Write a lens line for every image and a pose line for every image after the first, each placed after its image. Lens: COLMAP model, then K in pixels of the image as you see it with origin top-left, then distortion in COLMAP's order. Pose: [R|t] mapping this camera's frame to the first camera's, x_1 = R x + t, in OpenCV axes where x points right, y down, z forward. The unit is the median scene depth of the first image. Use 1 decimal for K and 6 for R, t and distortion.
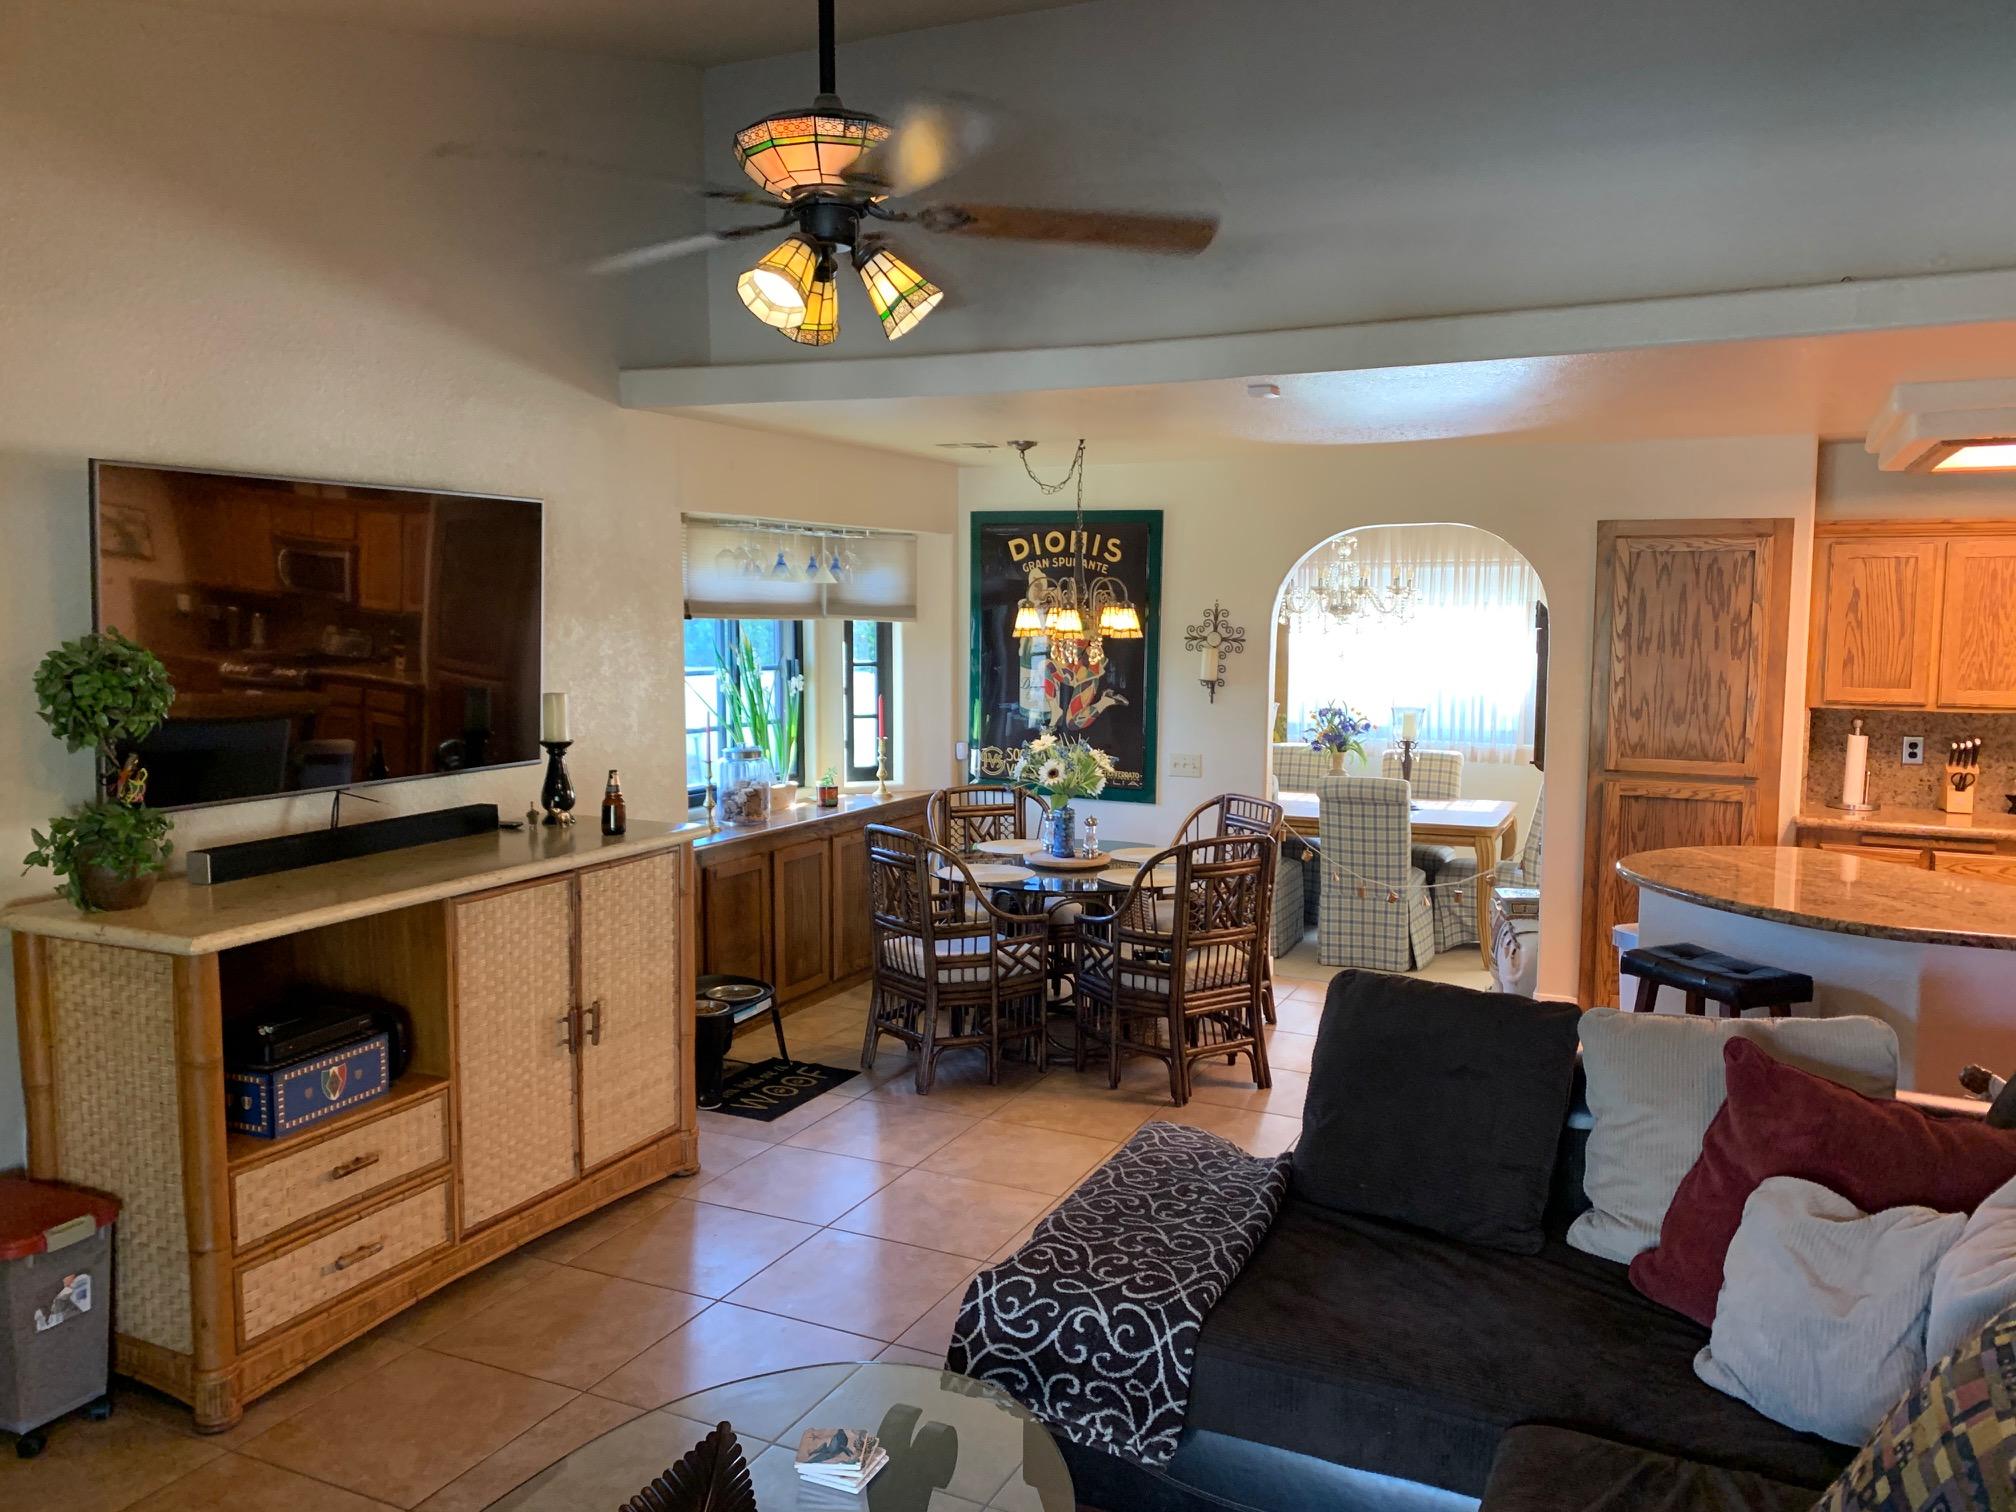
lens RADIAL K [[1539.7, 0, 1008.0], [0, 1539.7, 756.0], [0, 0, 1]] dist [0.002040, 0.000593]
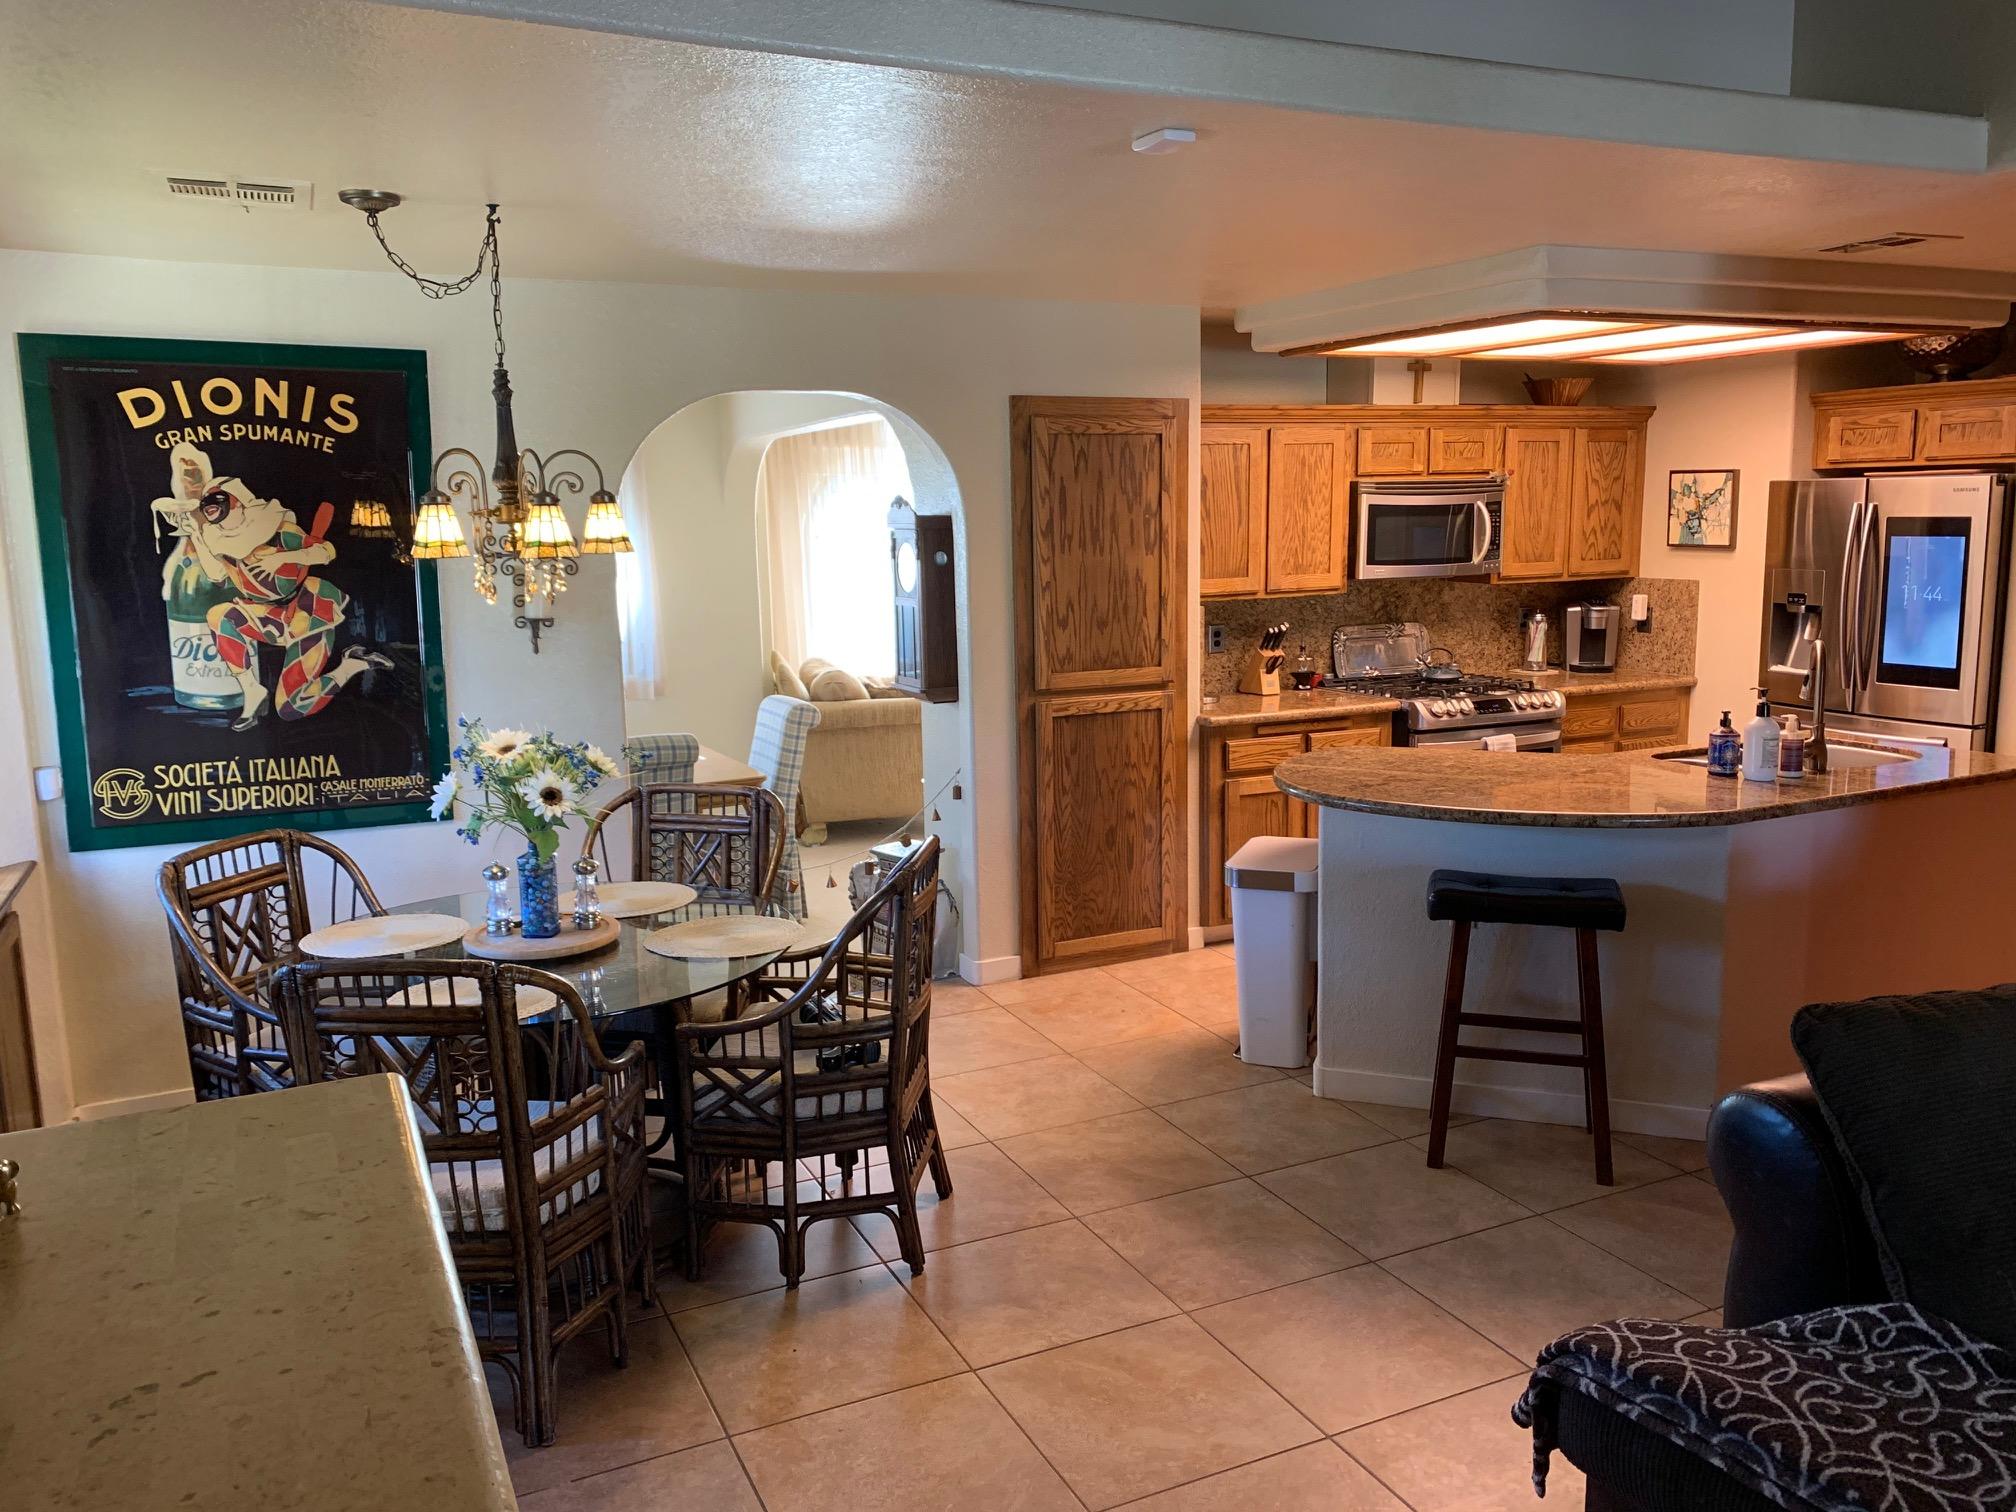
lens RADIAL K [[1517.8, 0, 1008.0], [0, 1517.8, 756.0], [0, 0, 1]] dist [0.110722, -0.167195]
pose [[0.623437, -0.140559, 0.769135, -0.293270], [0.095911, 0.990027, 0.103184, -0.045473], [-0.775968, 0.009440, 0.630701, 0.493018]]
